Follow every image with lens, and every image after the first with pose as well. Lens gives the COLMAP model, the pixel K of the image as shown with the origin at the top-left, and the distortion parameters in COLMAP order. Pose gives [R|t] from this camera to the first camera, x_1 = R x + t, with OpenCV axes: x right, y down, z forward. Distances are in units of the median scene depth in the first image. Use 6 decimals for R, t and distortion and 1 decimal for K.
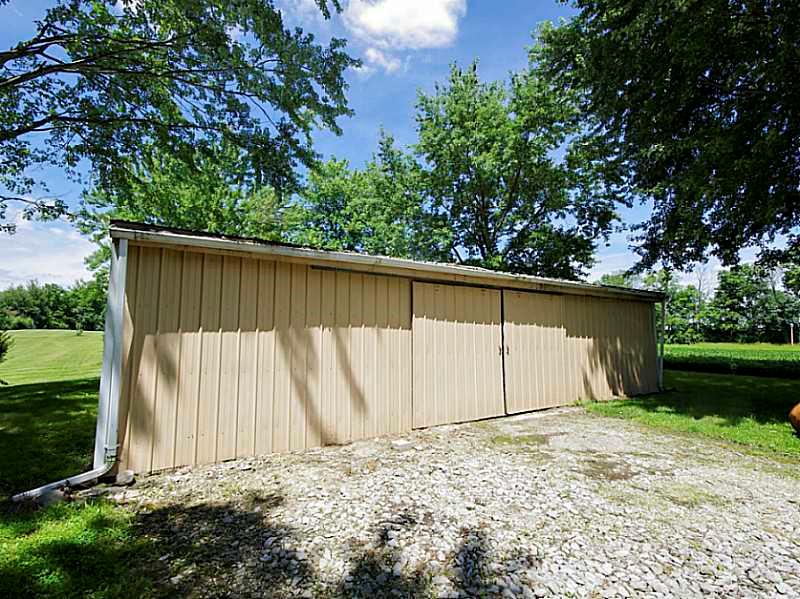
lens RADIAL K [[416.1, 0, 400.0], [0, 416.1, 299.5], [0, 0, 1]] dist [-0.002725, -0.000534]
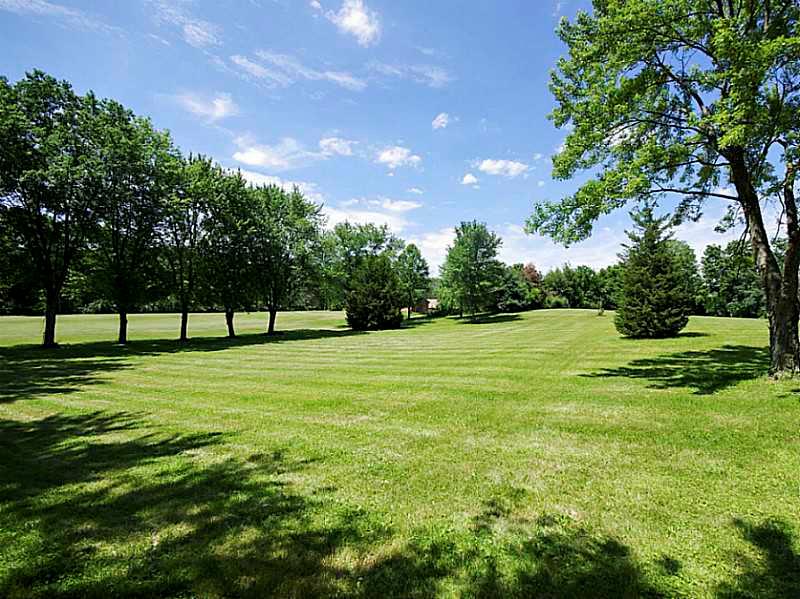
lens RADIAL K [[416.1, 0, 400.0], [0, 416.1, 299.5], [0, 0, 1]] dist [-0.002725, -0.000534]
pose [[0.424249, -0.005542, -0.905529, -0.095512], [0.046158, 0.998814, 0.015513, 0.012148], [0.904369, -0.048378, 0.424001, 0.151523]]
